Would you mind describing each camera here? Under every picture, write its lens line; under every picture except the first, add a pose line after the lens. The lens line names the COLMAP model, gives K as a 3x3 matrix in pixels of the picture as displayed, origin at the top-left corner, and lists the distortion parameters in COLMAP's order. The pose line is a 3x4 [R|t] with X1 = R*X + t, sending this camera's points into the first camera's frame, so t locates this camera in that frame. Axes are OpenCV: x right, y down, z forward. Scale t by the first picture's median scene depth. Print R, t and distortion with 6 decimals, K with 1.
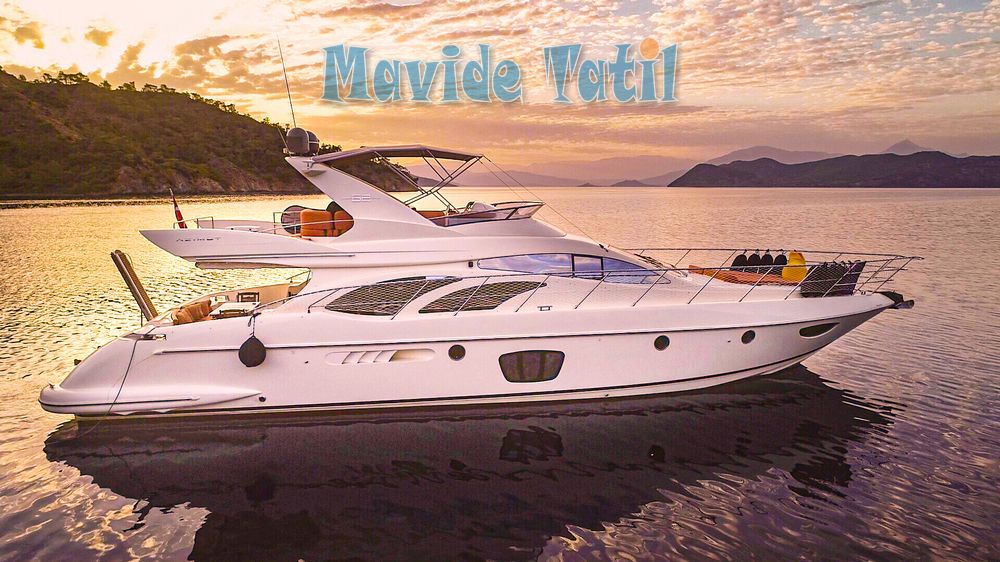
lens RADIAL K [[763.7, 0, 509.7], [0, 763.7, 277.8], [0, 0, 1]] dist [0.027854, 0.007148]
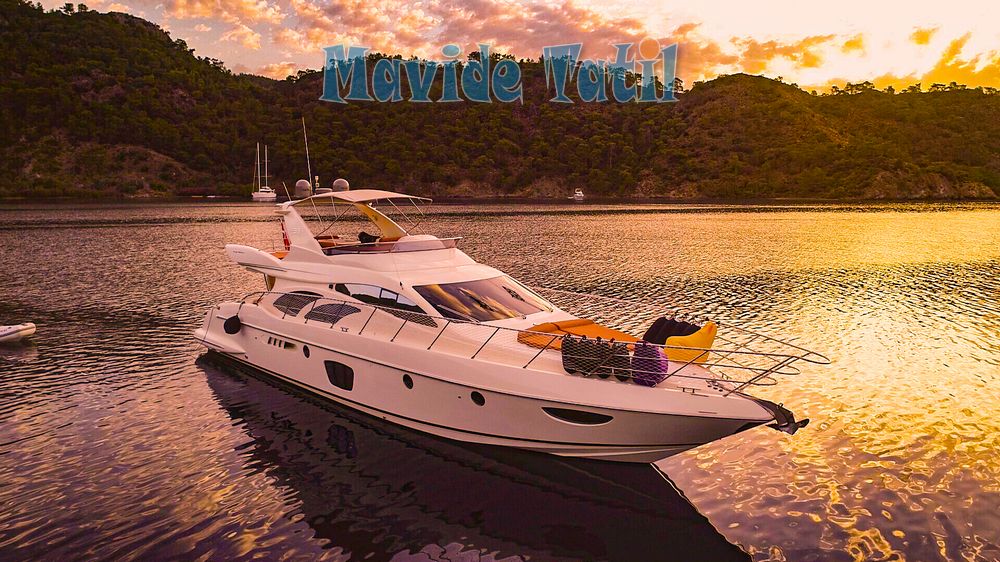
lens RADIAL K [[763.7, 0, 489.3], [0, 763.7, 283.5], [0, 0, 1]] dist [0.027854, 0.007148]
pose [[0.540309, 0.105857, -0.834782, 0.994999], [-0.102142, 0.992970, 0.059806, -0.108833], [0.835244, 0.052953, 0.547323, 0.455882]]
